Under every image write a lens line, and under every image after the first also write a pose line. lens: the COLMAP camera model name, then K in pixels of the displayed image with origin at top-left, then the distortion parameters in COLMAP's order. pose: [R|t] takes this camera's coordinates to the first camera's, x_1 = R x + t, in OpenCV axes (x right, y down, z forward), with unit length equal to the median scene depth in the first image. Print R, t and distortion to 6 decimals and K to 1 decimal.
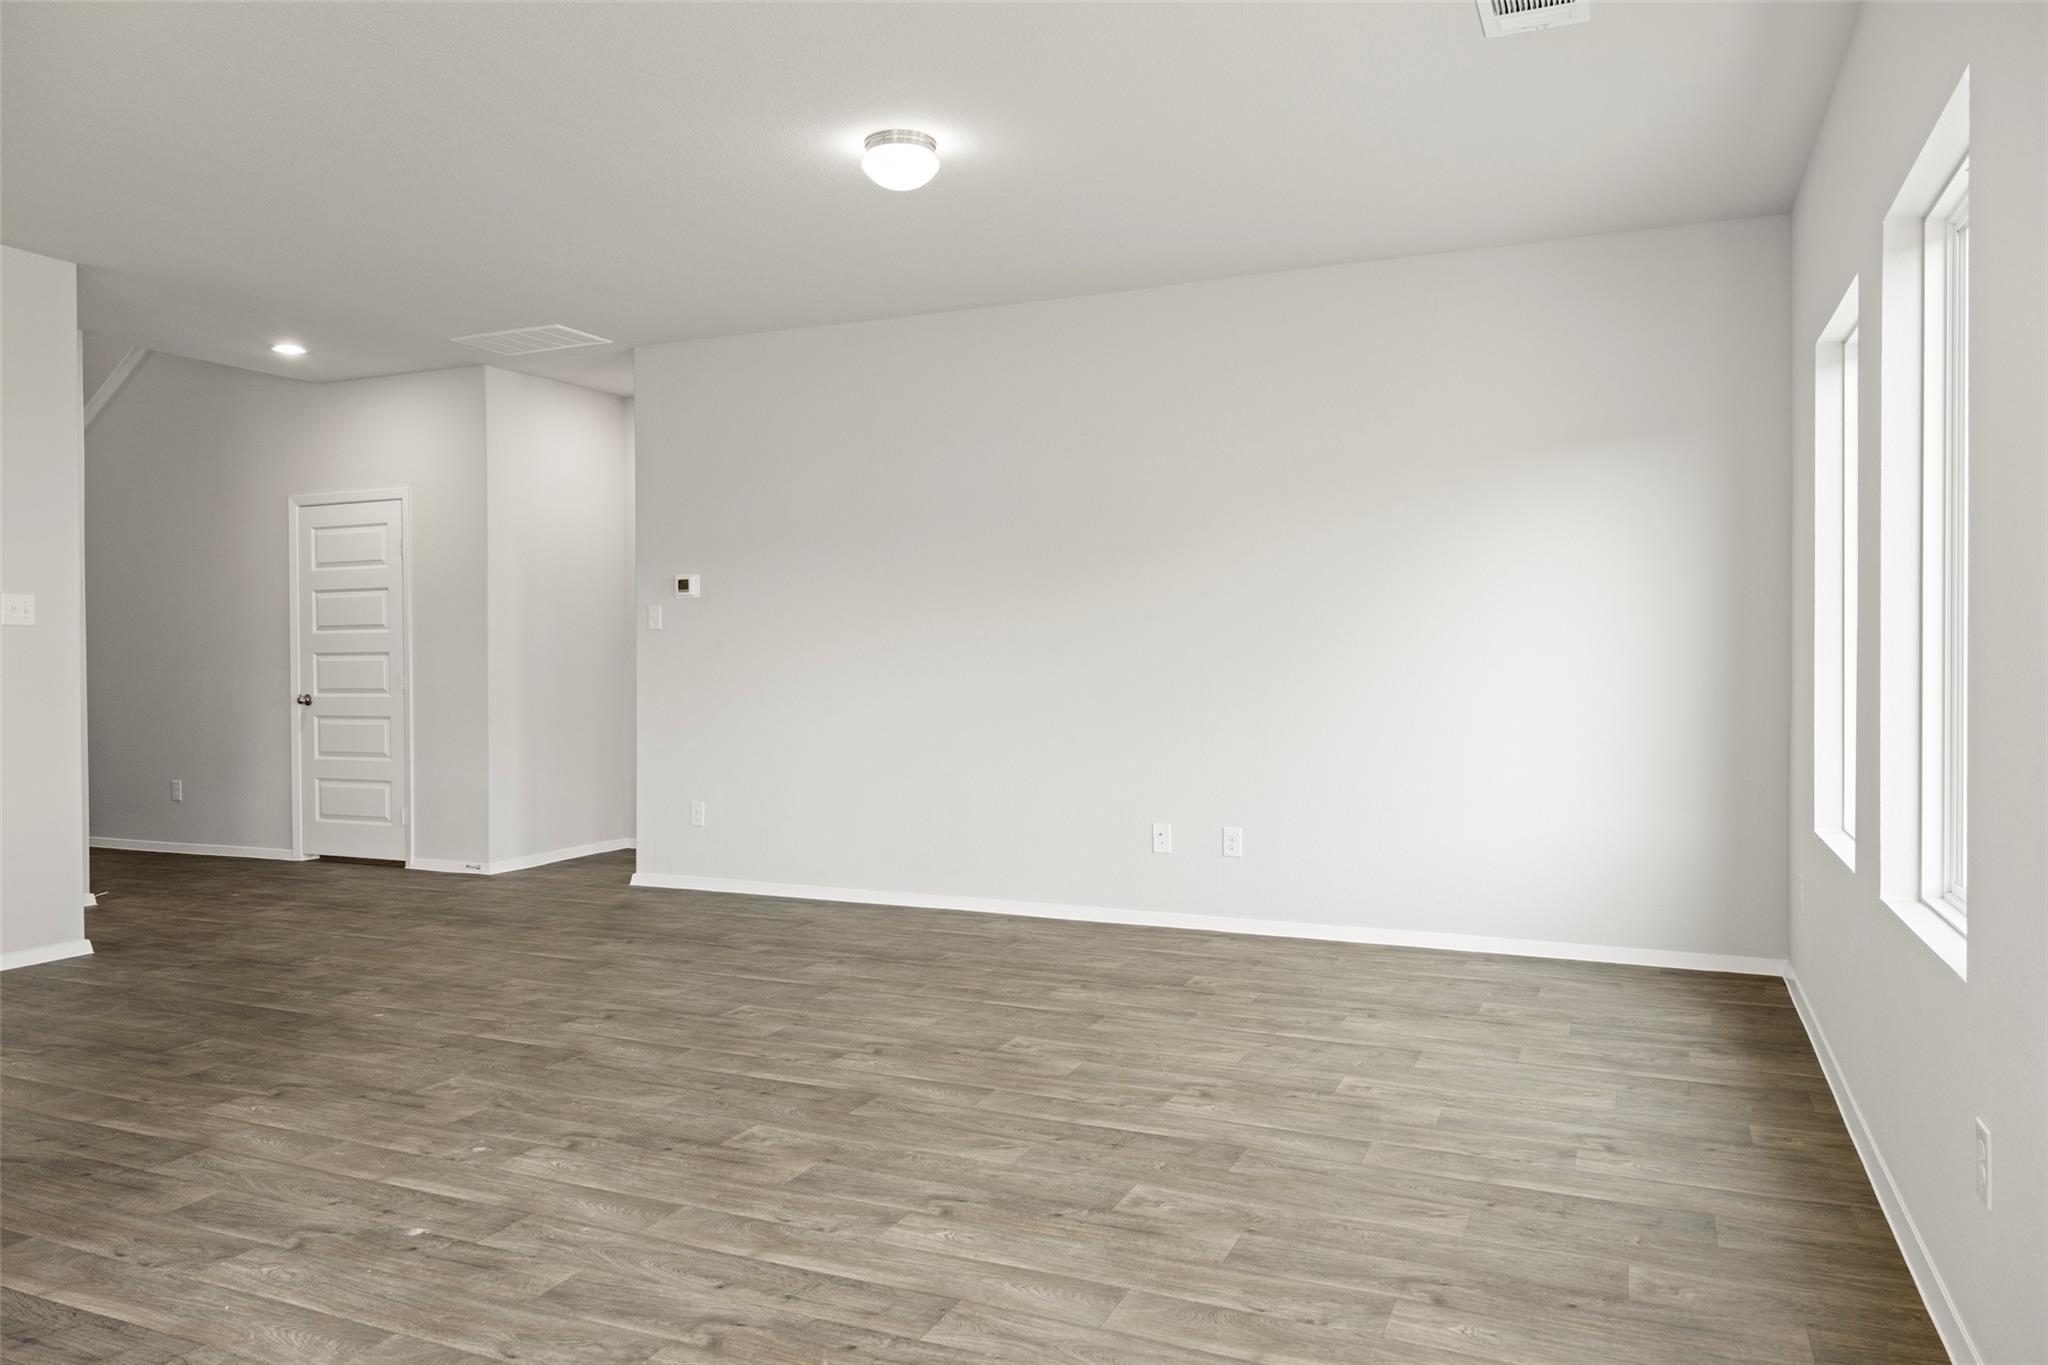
lens RADIAL K [[1406.2, 0, 1011.6], [0, 1406.2, 676.0], [0, 0, 1]] dist [-0.001553, -0.001556]
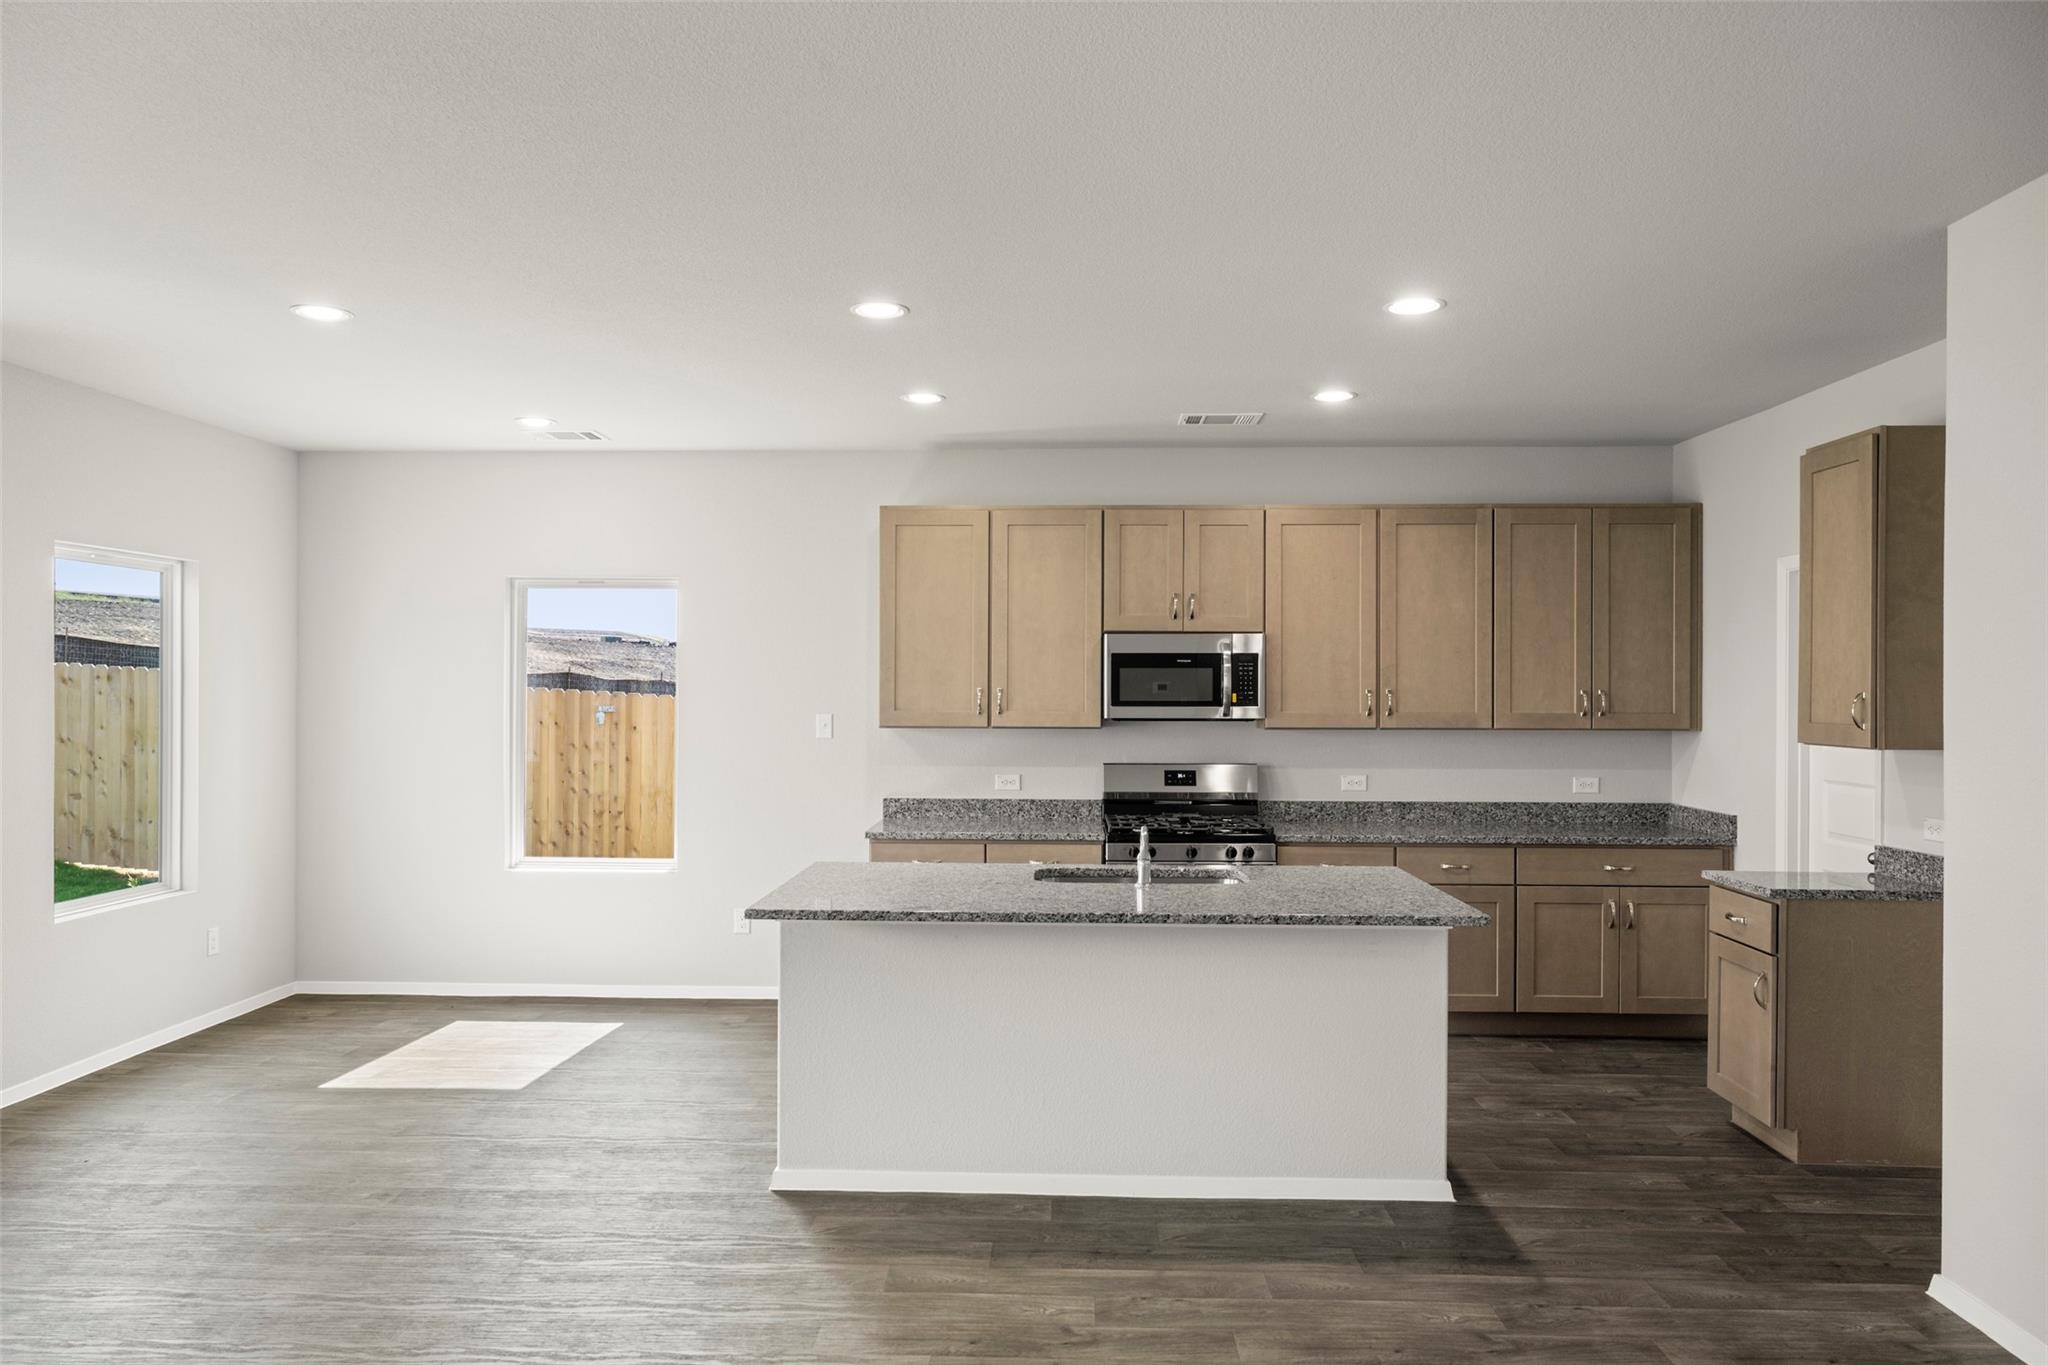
lens RADIAL K [[1377.5, 0, 1013.8], [0, 1377.5, 703.9], [0, 0, 1]] dist [0.001243, -0.000257]
pose [[-0.928746, 0.005137, -0.370682, -0.203210], [-0.004287, 0.999688, 0.024594, -0.096341], [0.370693, 0.024430, -0.928434, 1.288031]]
